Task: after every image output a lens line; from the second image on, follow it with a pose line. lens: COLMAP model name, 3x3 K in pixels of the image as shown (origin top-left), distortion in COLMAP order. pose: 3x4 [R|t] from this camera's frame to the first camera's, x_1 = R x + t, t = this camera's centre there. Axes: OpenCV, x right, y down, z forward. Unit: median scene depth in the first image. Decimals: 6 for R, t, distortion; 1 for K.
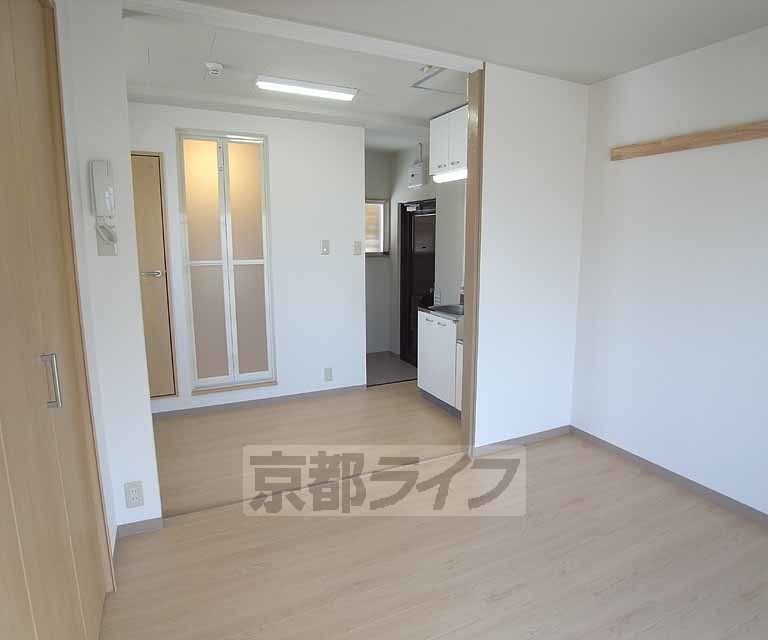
lens RADIAL K [[468.7, 0, 386.6], [0, 468.7, 318.4], [0, 0, 1]] dist [-0.050680, -0.000519]
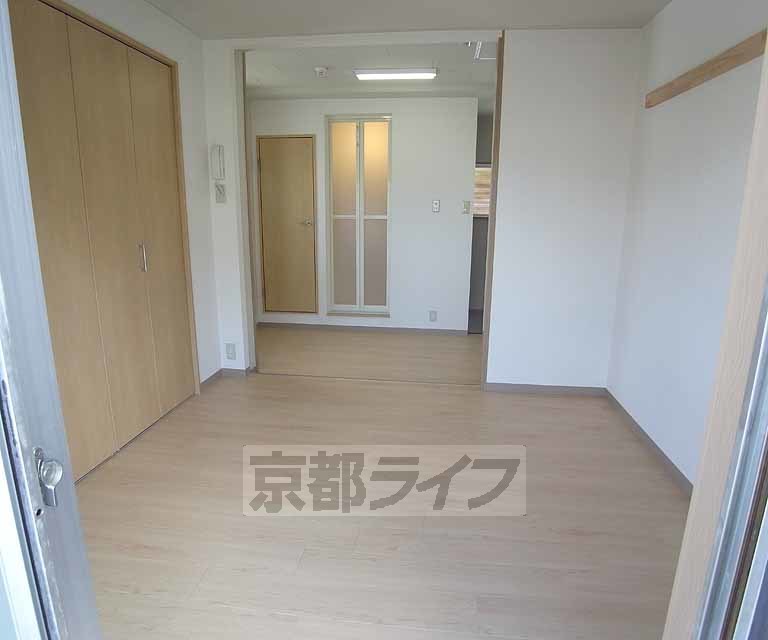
lens RADIAL K [[468.7, 0, 384.8], [0, 468.7, 315.8], [0, 0, 1]] dist [-0.050680, -0.000519]
pose [[0.836710, 0.125392, -0.533098, 0.456361], [-0.097672, 0.991996, 0.080032, 0.042340], [0.538866, -0.014894, 0.842260, -0.059532]]
